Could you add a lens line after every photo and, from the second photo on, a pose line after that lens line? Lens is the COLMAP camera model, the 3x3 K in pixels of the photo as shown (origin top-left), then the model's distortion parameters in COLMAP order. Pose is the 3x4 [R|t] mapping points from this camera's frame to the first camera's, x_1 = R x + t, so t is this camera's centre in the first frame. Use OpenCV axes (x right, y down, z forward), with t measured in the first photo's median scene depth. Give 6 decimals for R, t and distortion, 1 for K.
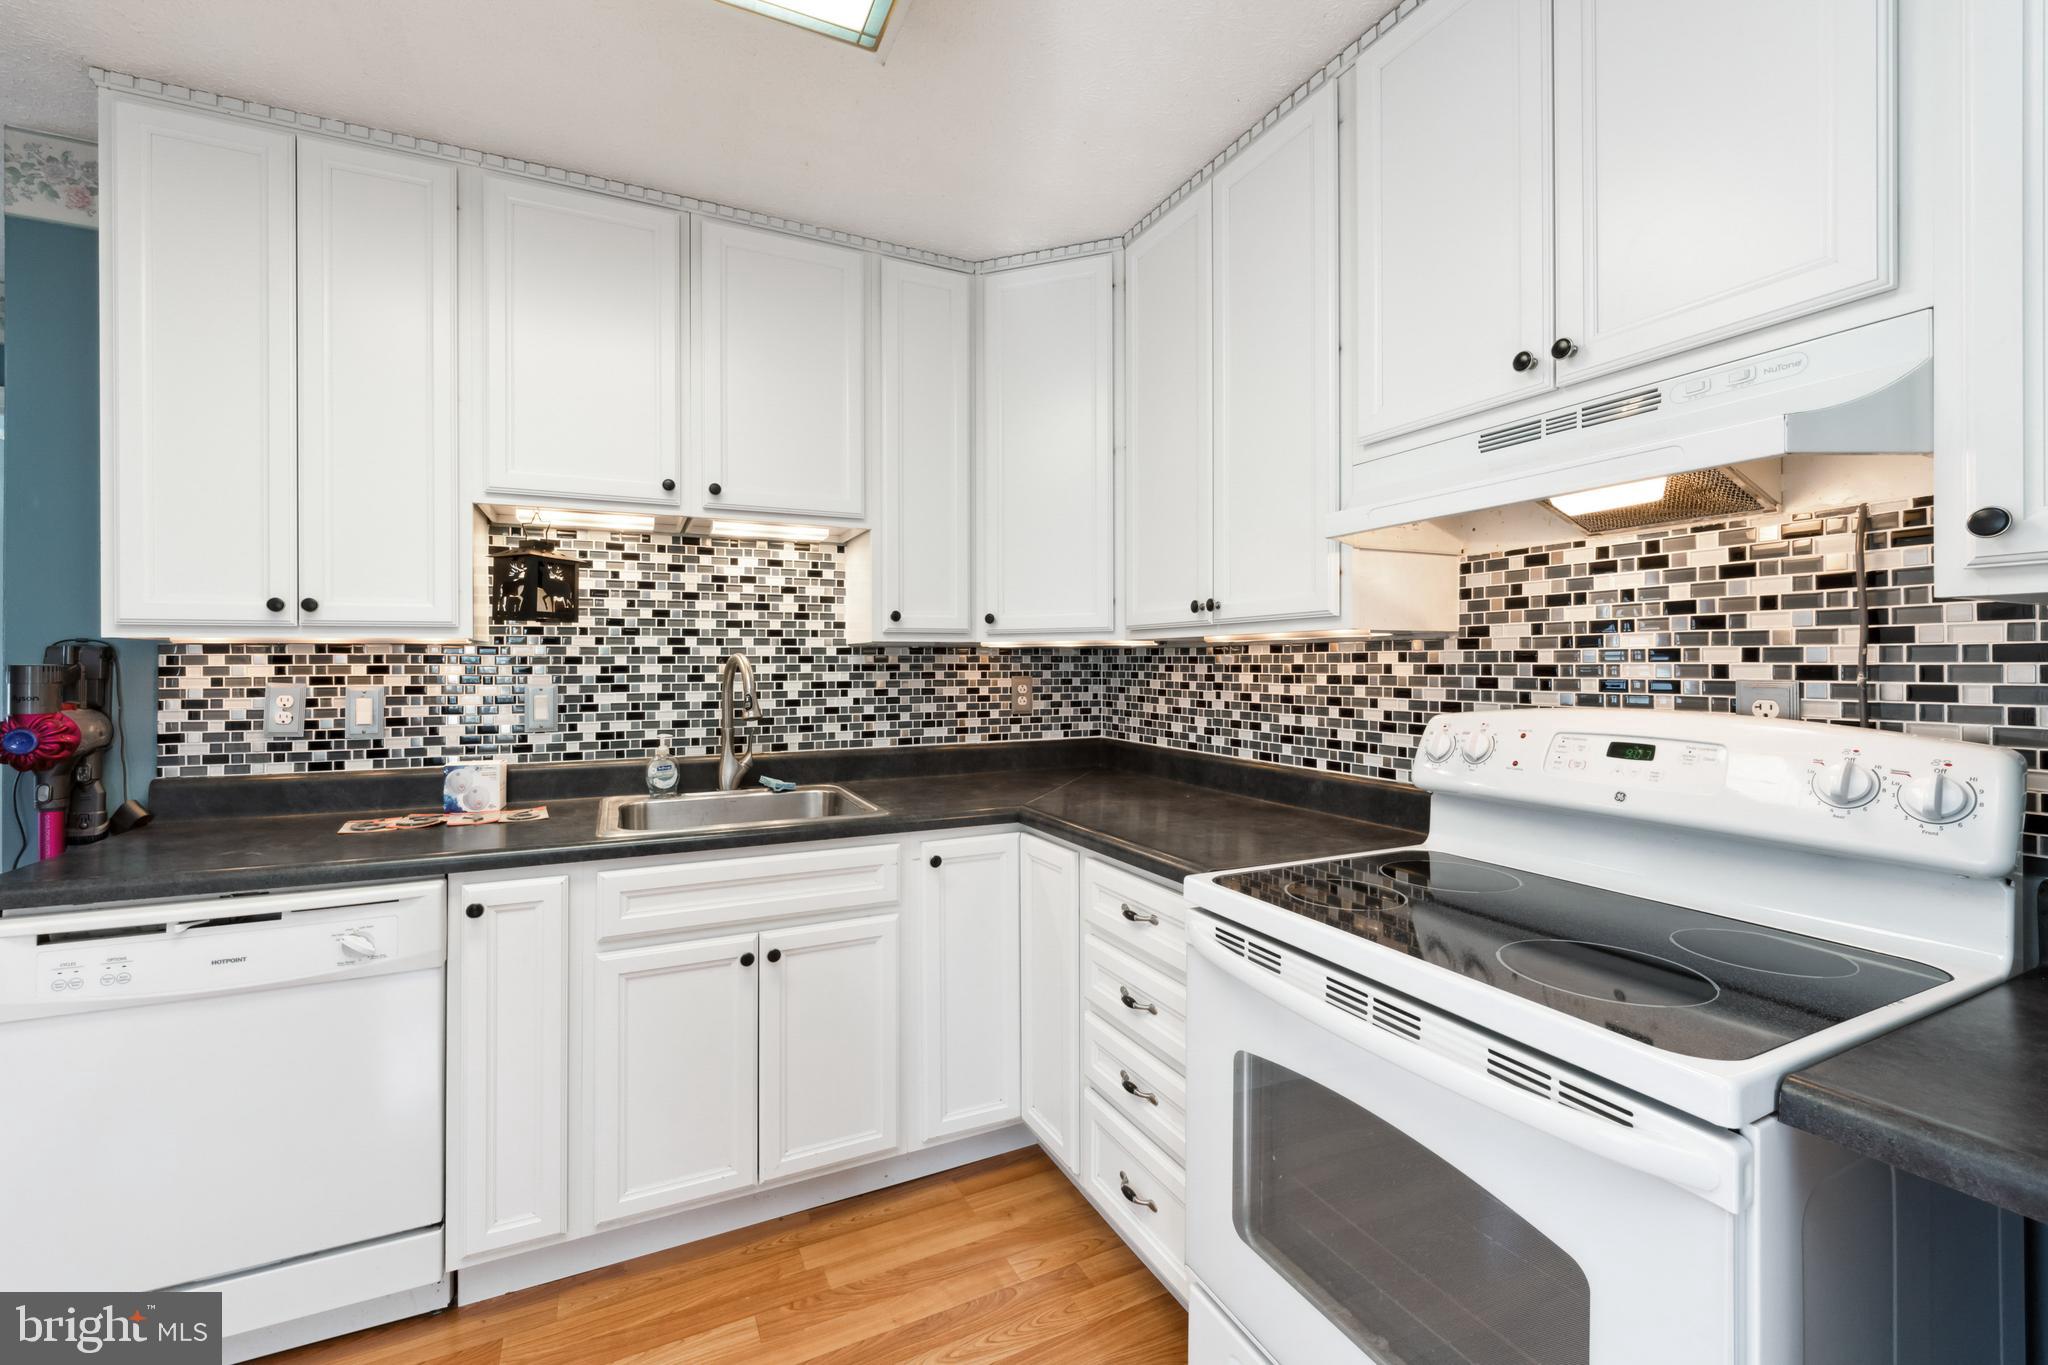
lens RADIAL K [[830.4, 0, 1014.9], [0, 830.4, 653.1], [0, 0, 1]] dist [-0.002222, -0.000423]
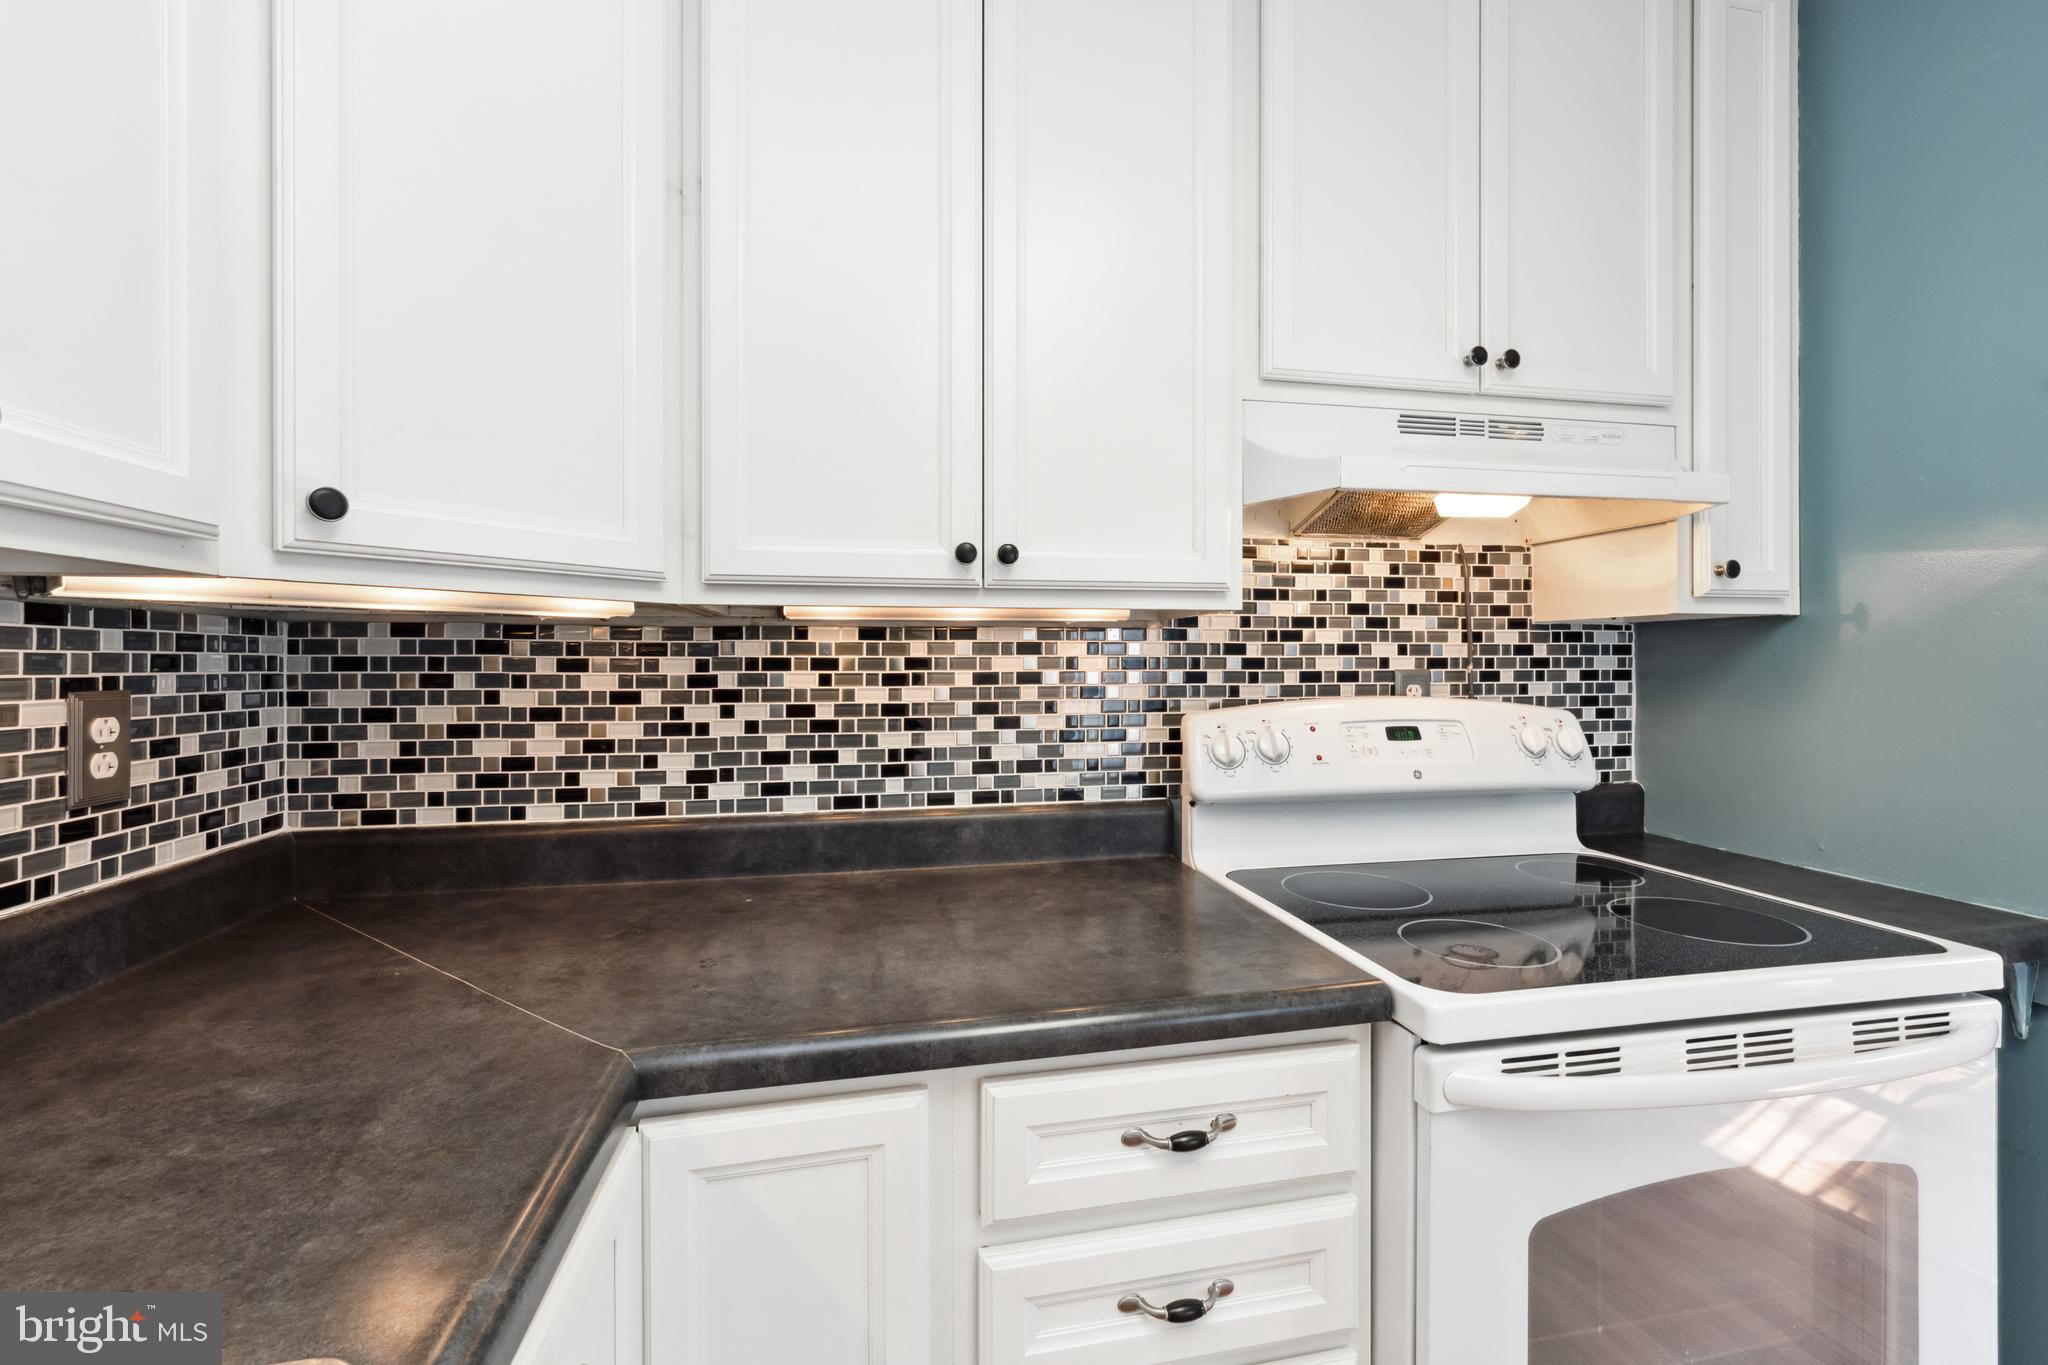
lens RADIAL K [[834.1, 0, 1016.7], [0, 834.1, 660.4], [0, 0, 1]] dist [0.001323, -0.000370]
pose [[0.243976, 0.003142, 0.969776, -0.303508], [-0.011373, 0.999935, -0.000378, 0.015587], [-0.969715, -0.010937, 0.243996, 0.766167]]
